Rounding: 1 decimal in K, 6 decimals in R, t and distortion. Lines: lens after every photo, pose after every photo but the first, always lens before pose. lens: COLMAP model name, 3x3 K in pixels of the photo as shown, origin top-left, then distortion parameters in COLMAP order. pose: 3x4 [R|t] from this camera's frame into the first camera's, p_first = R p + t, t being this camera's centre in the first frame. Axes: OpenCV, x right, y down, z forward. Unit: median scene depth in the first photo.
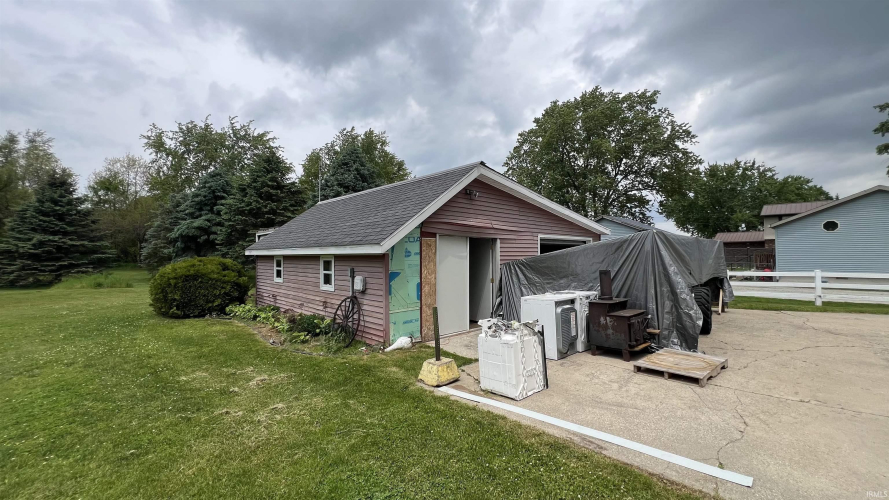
lens RADIAL K [[355.5, 0, 445.7], [0, 355.5, 246.5], [0, 0, 1]] dist [0.003450, 0.000712]
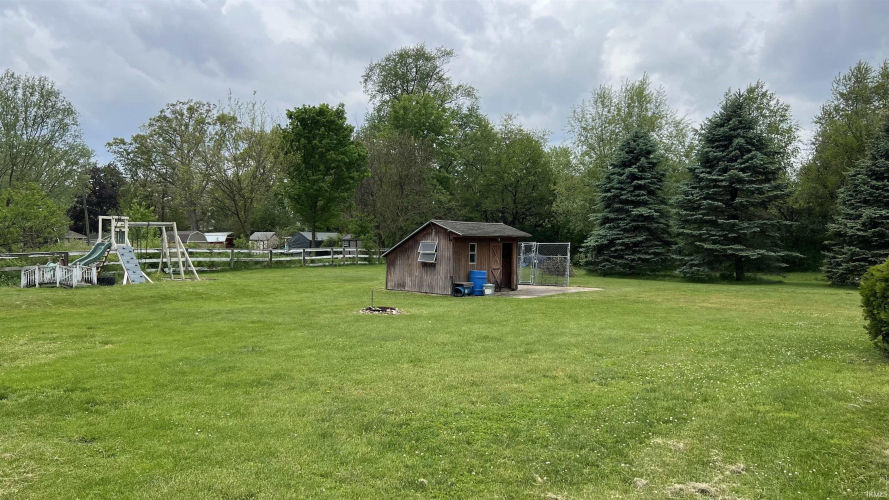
lens RADIAL K [[667.4, 0, 439.9], [0, 667.4, 243.0], [0, 0, 1]] dist [0.042181, -0.029346]
pose [[0.056772, 0.002672, -0.998384, 0.073657], [0.023318, 0.999720, 0.004002, 0.007459], [0.998115, -0.023507, 0.056694, 0.128061]]
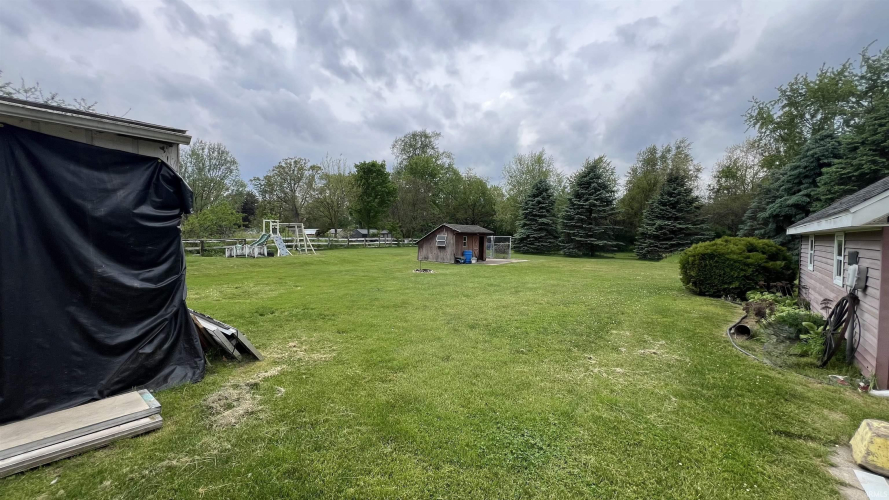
lens RADIAL K [[355.5, 0, 442.9], [0, 355.5, 250.7], [0, 0, 1]] dist [0.003450, 0.000712]
pose [[0.107957, 0.045233, -0.993126, 0.086725], [0.013438, 0.998807, 0.046952, 0.005828], [0.994065, -0.018415, 0.107220, 0.062359]]
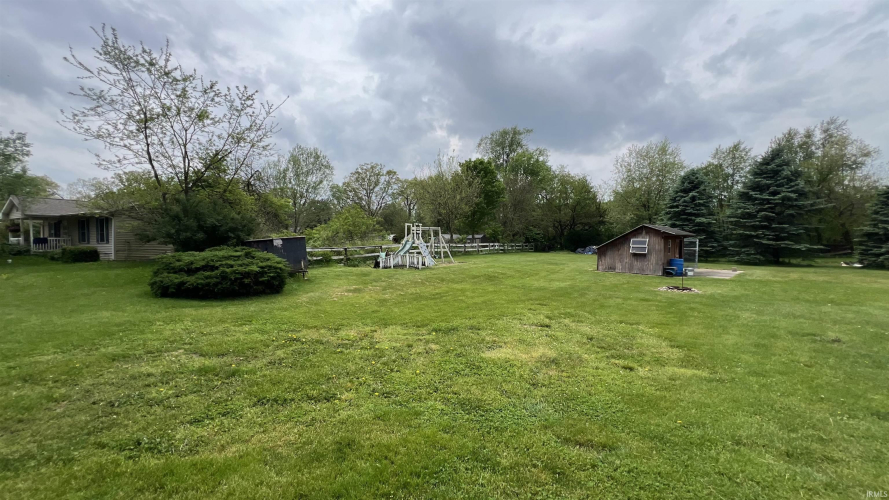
lens RADIAL K [[355.5, 0, 440.9], [0, 355.5, 248.2], [0, 0, 1]] dist [0.003450, 0.000712]
pose [[-0.033423, 0.024991, -0.999129, -0.119804], [0.023740, 0.999425, 0.024204, -0.000099], [0.999159, -0.022910, -0.033997, -0.239774]]
